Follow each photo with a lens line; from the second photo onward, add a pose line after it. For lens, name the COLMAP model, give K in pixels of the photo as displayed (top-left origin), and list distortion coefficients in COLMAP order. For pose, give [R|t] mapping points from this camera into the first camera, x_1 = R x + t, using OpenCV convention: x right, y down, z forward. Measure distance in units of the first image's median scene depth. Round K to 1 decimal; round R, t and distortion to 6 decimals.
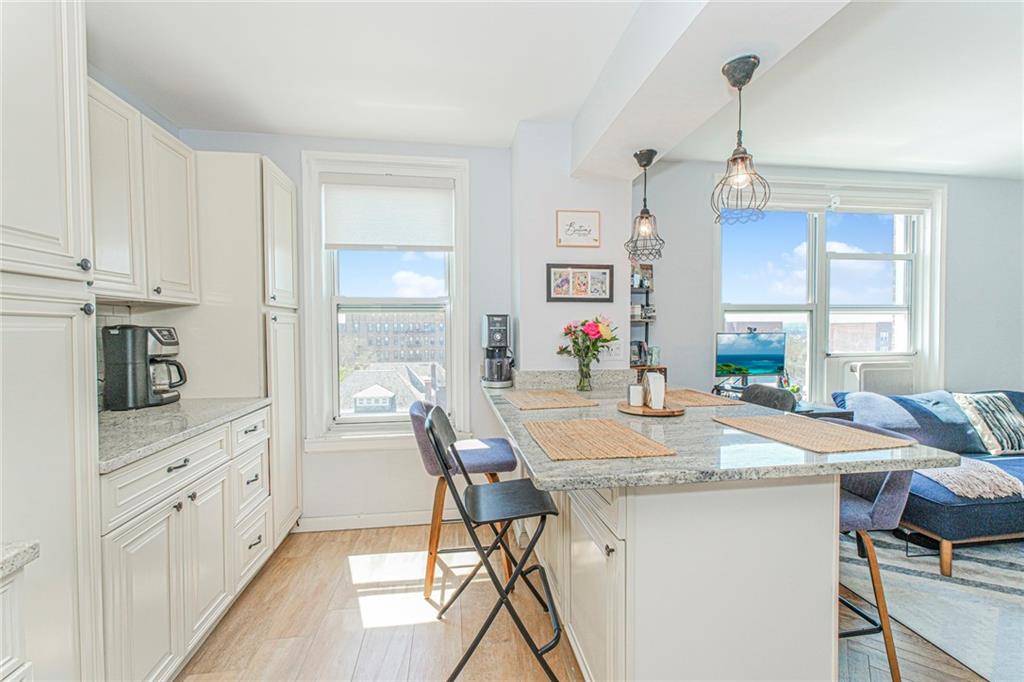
lens RADIAL K [[429.1, 0, 512.0], [0, 429.1, 341.0], [0, 0, 1]] dist [-0.000442, -0.000105]
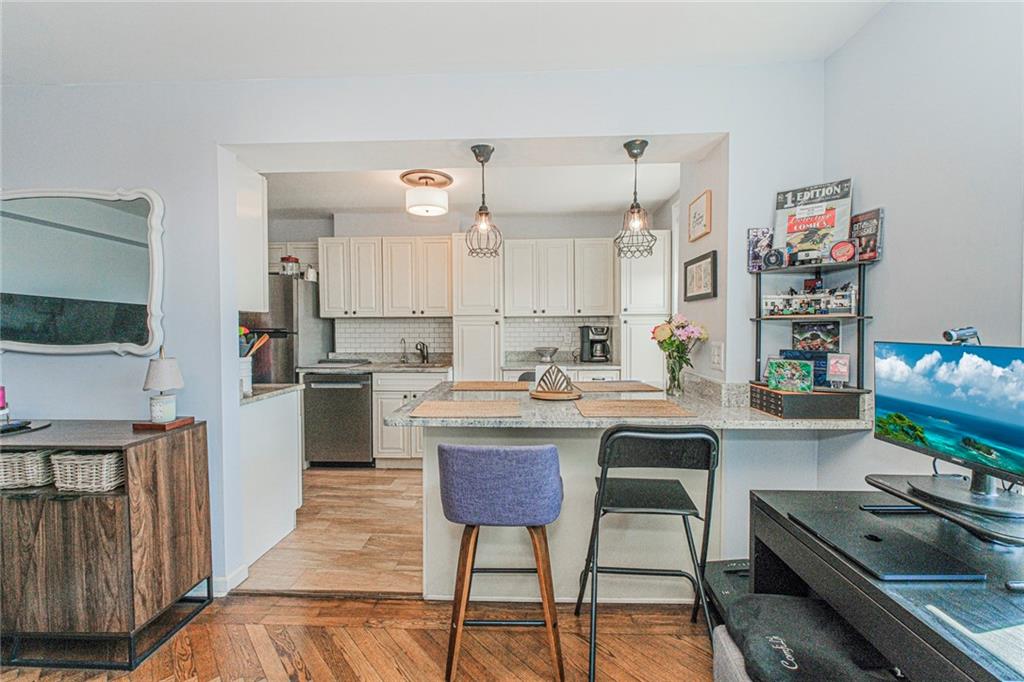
lens RADIAL K [[429.1, 0, 512.0], [0, 429.1, 341.0], [0, 0, 1]] dist [-0.000442, -0.000105]
pose [[-0.194691, 0.038581, -0.980106, 1.131800], [-0.017025, 0.998943, 0.042705, -0.036213], [0.980717, 0.025000, -0.193828, 0.802435]]
